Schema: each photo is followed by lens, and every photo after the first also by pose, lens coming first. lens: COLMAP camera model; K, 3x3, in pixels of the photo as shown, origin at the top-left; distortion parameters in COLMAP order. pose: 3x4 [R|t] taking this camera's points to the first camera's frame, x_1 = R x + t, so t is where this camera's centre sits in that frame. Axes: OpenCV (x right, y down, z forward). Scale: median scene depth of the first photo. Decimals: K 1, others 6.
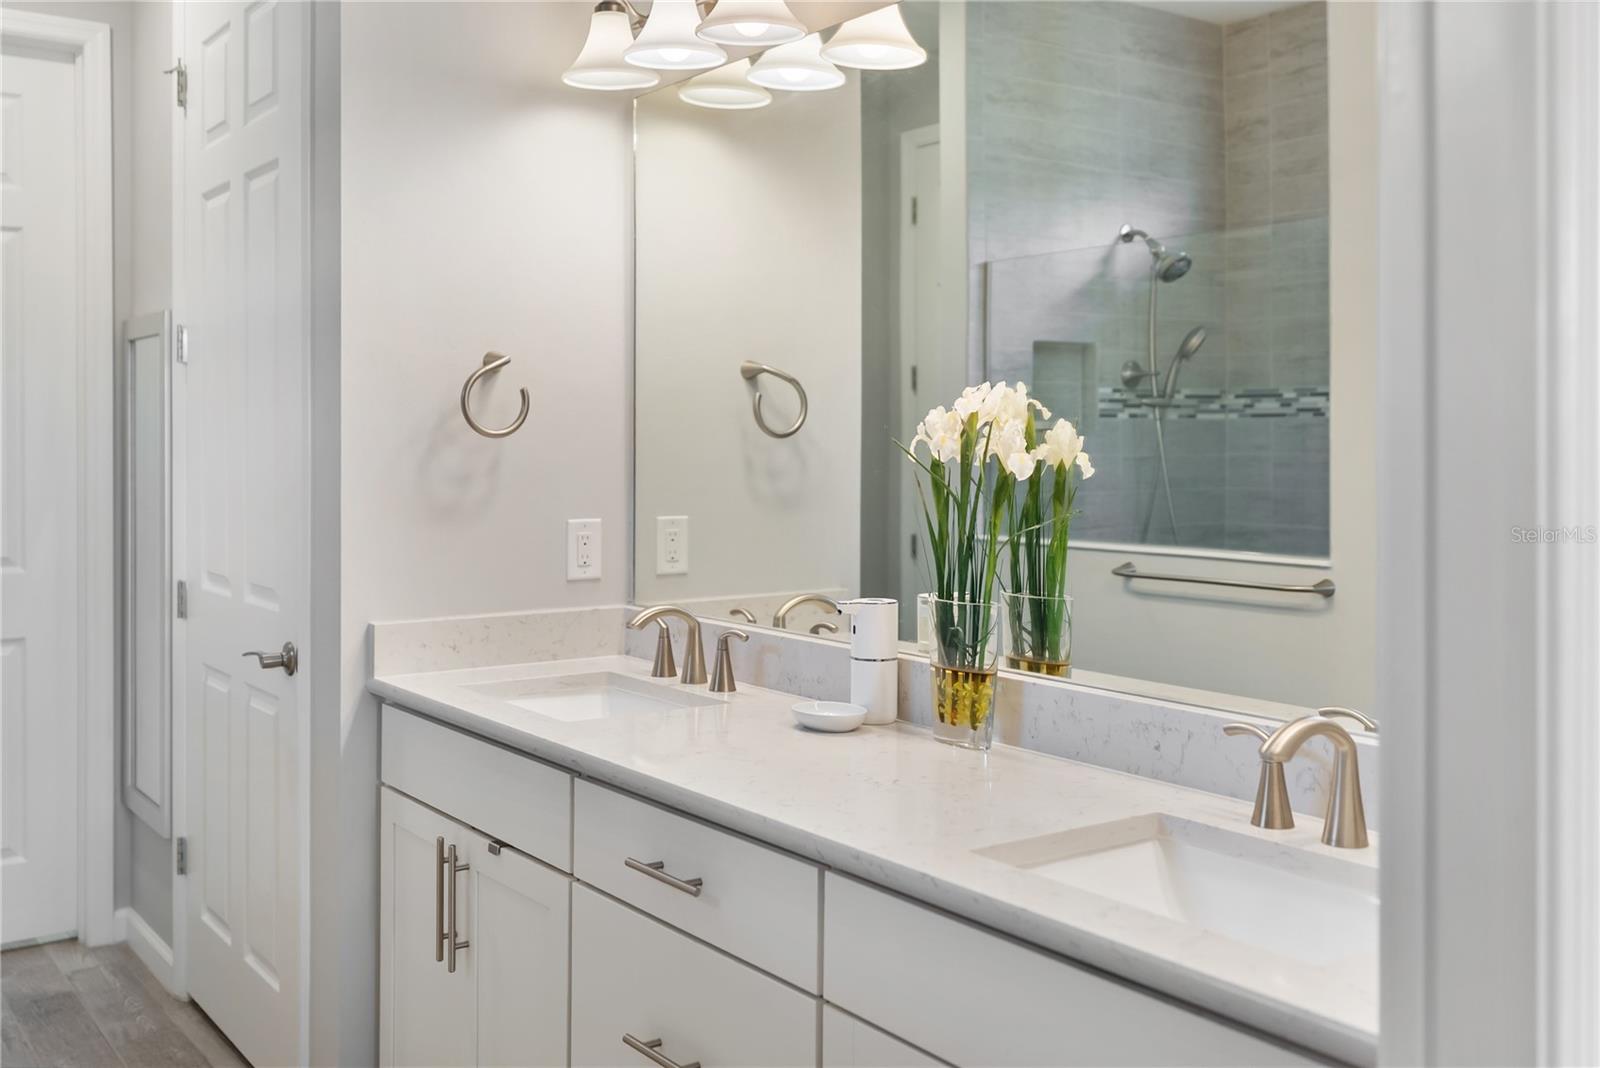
lens RADIAL K [[1504.5, 0, 782.0], [0, 1504.5, 441.9], [0, 0, 1]] dist [0.022177, 0.000000]
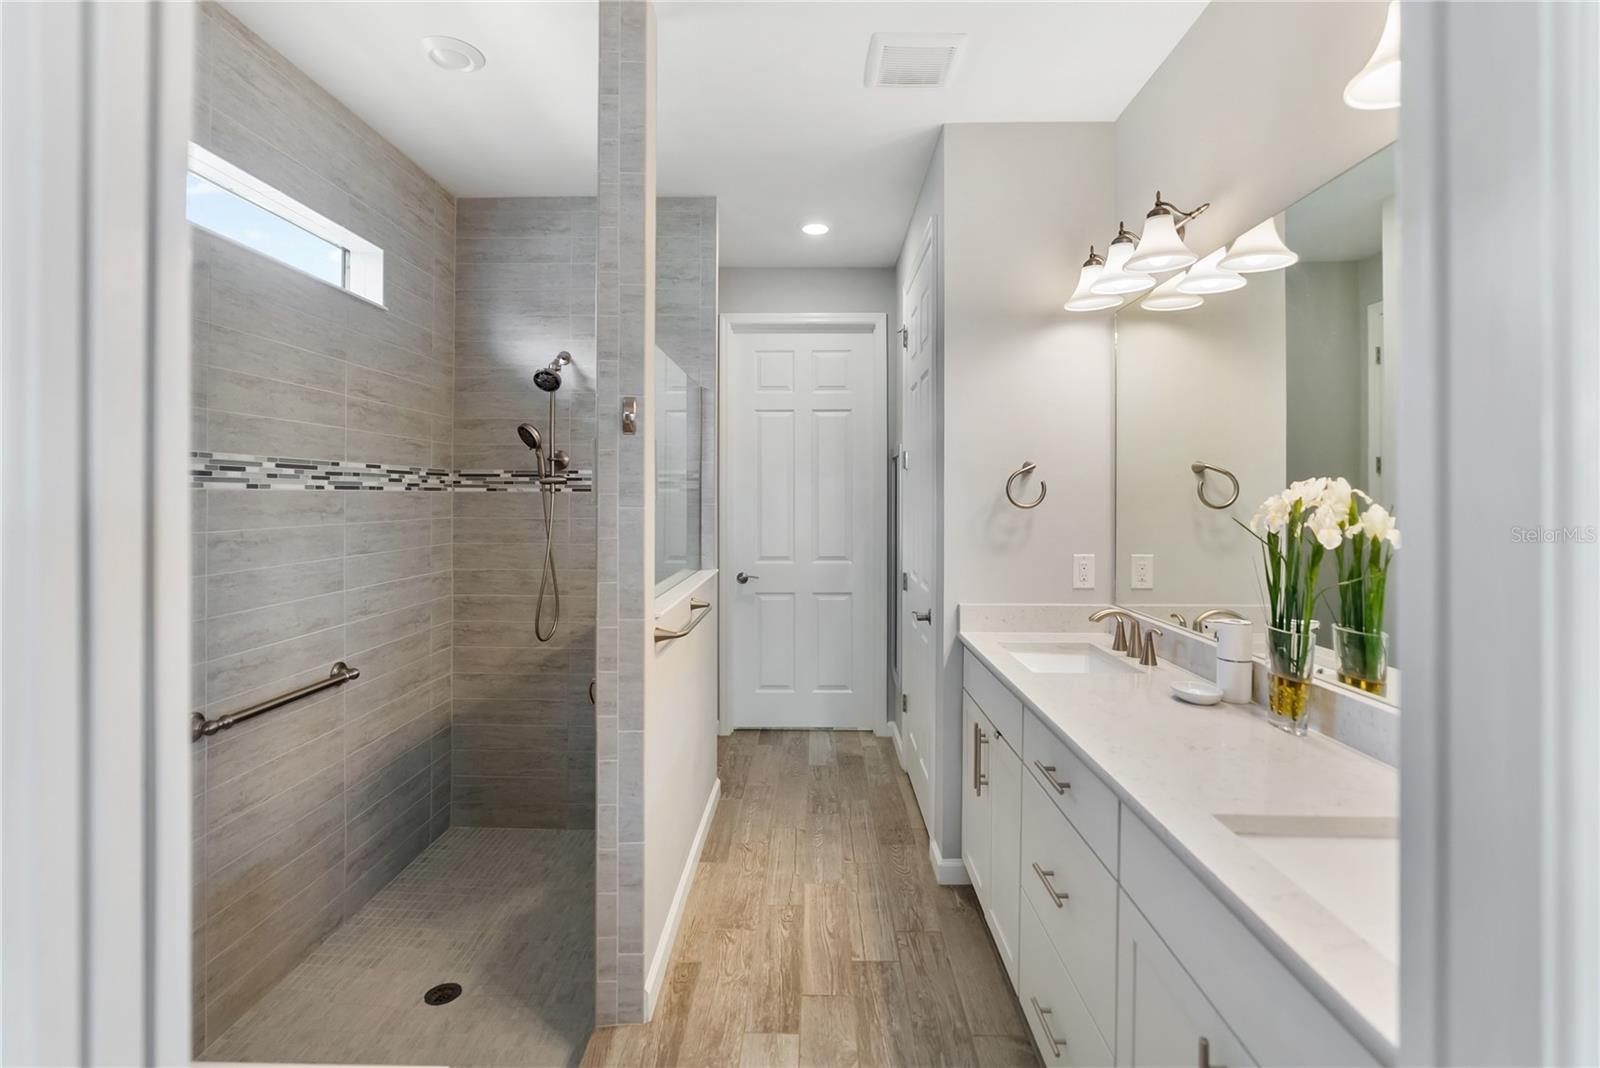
lens RADIAL K [[735.4, 0, 804.1], [0, 735.4, 495.6], [0, 0, 1]] dist [-0.007818, 0.002502]
pose [[0.803888, 0.001008, -0.594780, 0.129071], [-0.002886, 0.999993, -0.002206, -0.016064], [0.594774, 0.003490, 0.803886, 0.121803]]
